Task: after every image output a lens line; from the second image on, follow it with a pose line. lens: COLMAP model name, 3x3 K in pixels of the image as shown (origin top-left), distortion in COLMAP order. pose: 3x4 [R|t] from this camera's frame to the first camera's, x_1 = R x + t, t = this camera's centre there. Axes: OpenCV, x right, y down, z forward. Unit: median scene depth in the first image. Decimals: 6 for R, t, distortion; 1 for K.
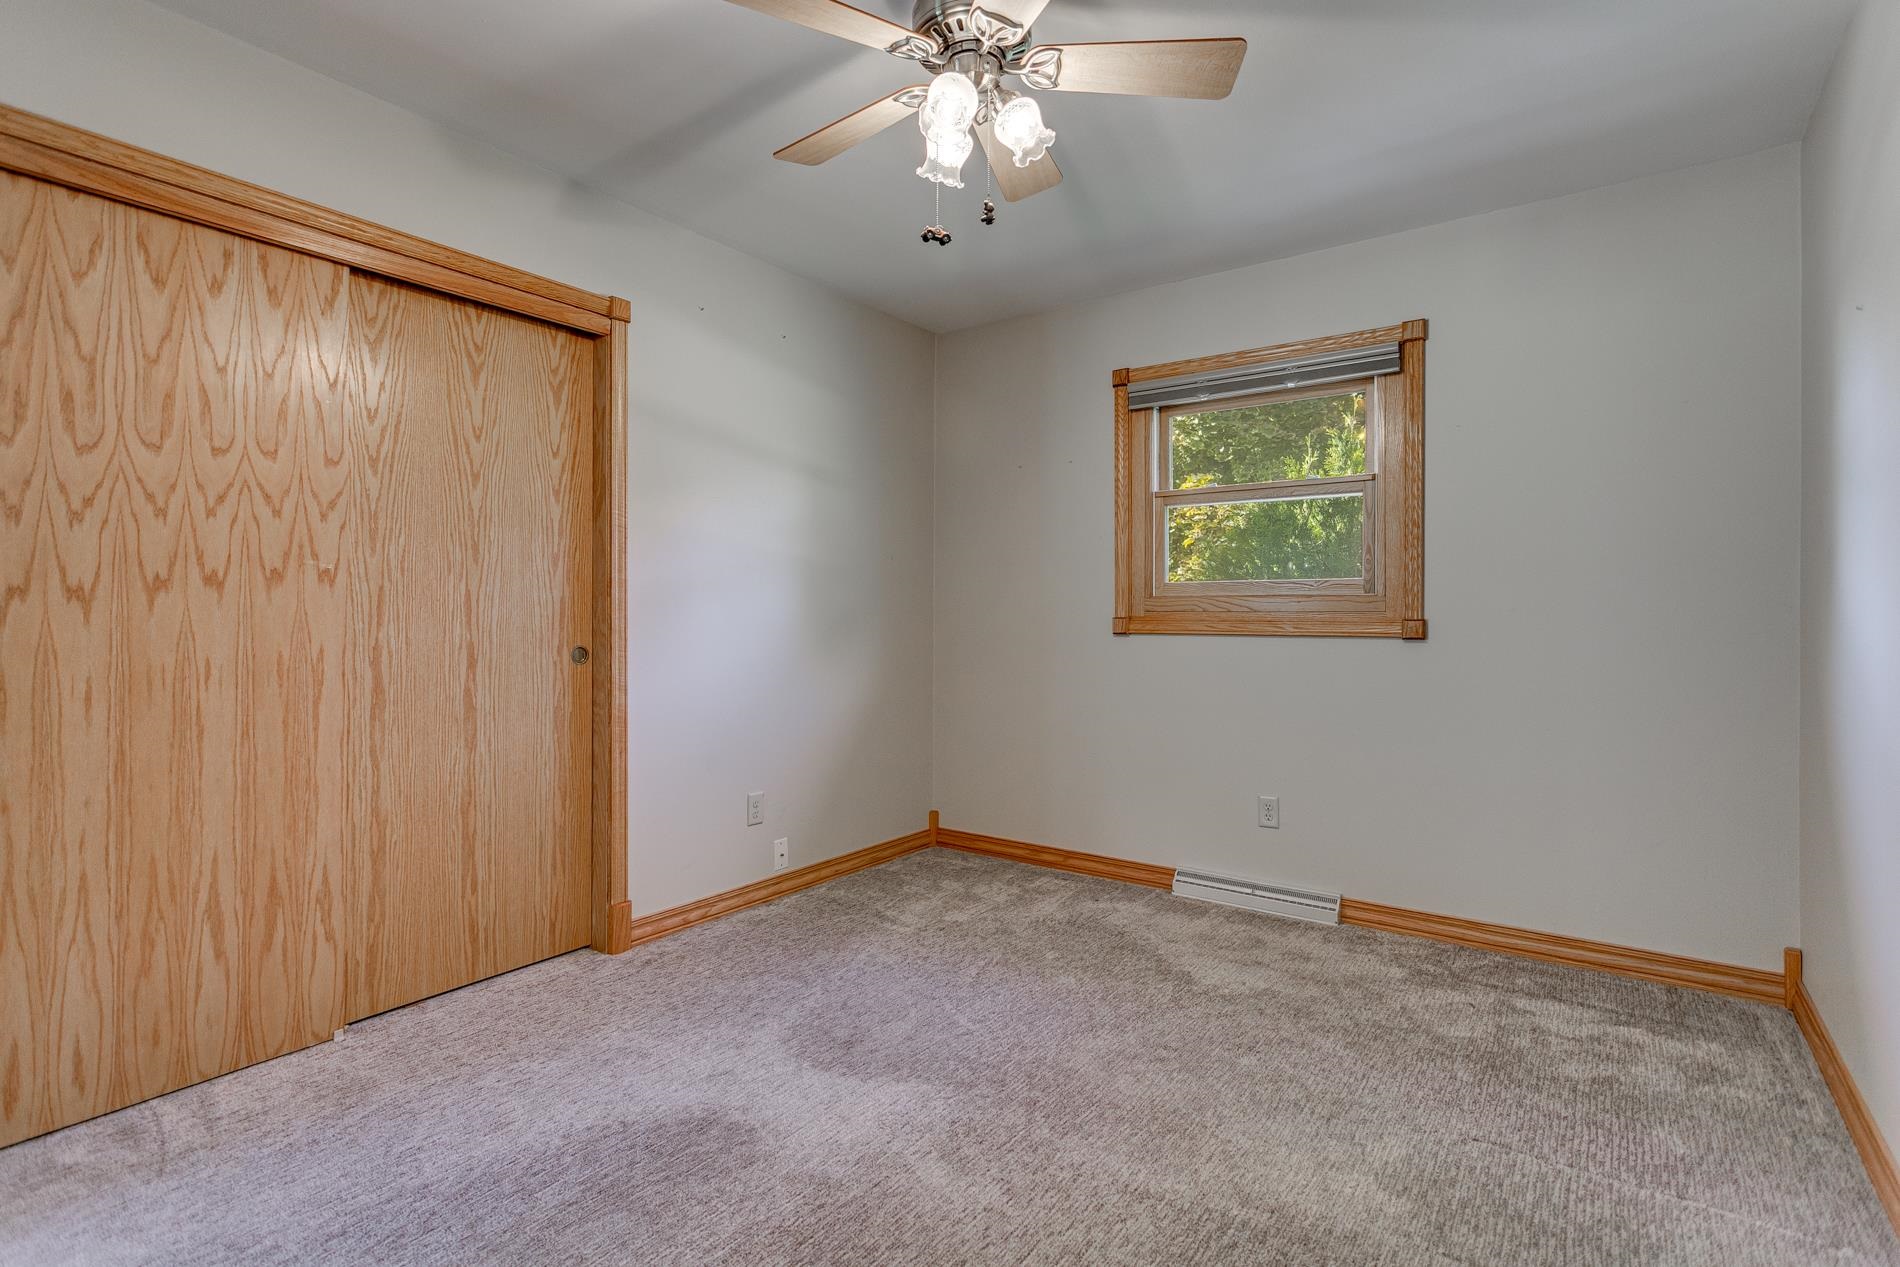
lens RADIAL K [[909.8, 0, 949.9], [0, 909.8, 618.9], [0, 0, 1]] dist [0.006131, 0.001002]
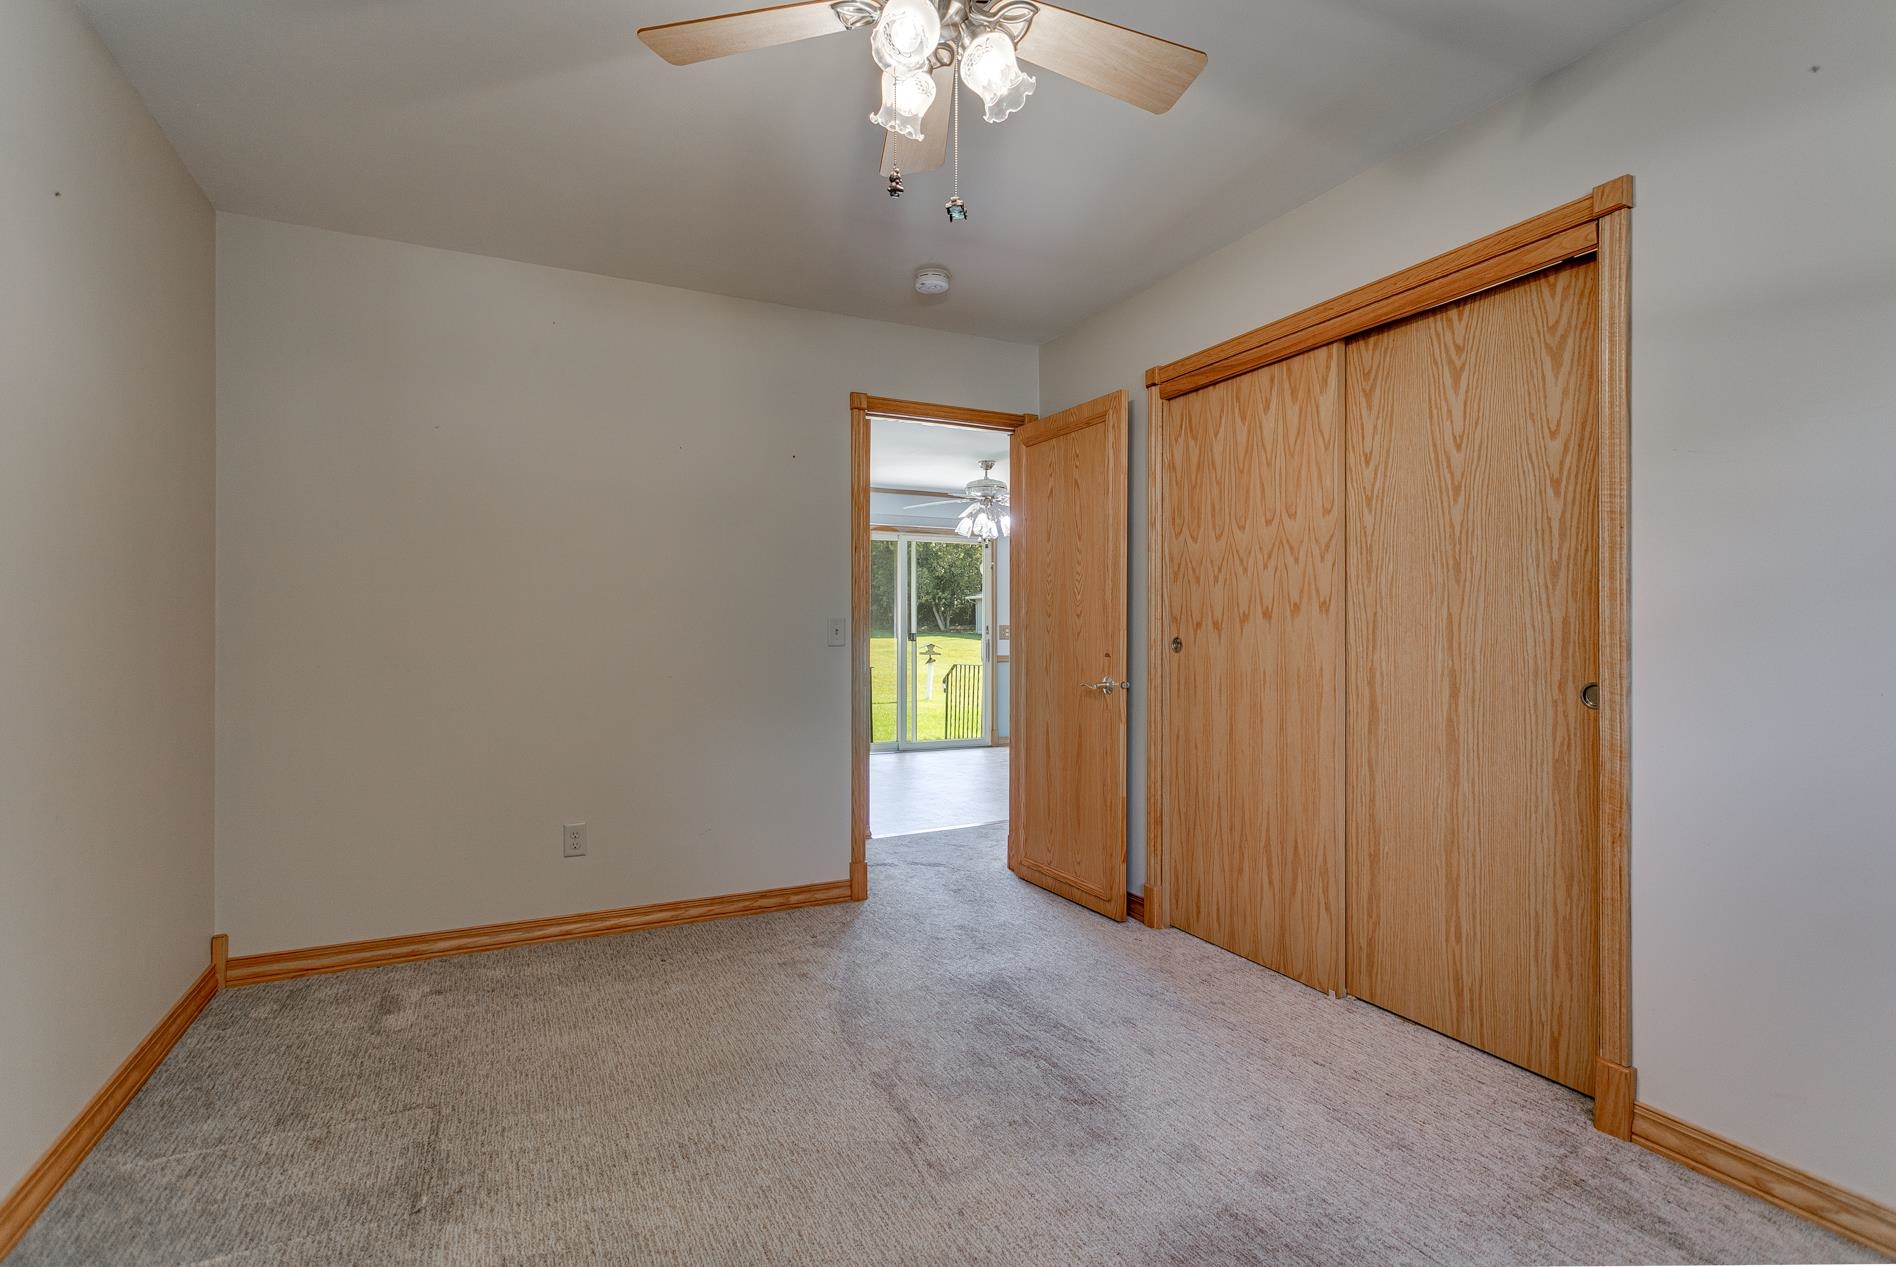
lens RADIAL K [[907.9, 0, 945.1], [0, 907.9, 633.5], [0, 0, 1]] dist [0.006131, 0.001002]
pose [[-0.464211, -0.003699, -0.885717, 0.533408], [-0.007813, 0.999969, -0.000082, -0.006545], [0.885690, 0.006882, -0.464226, 0.969780]]
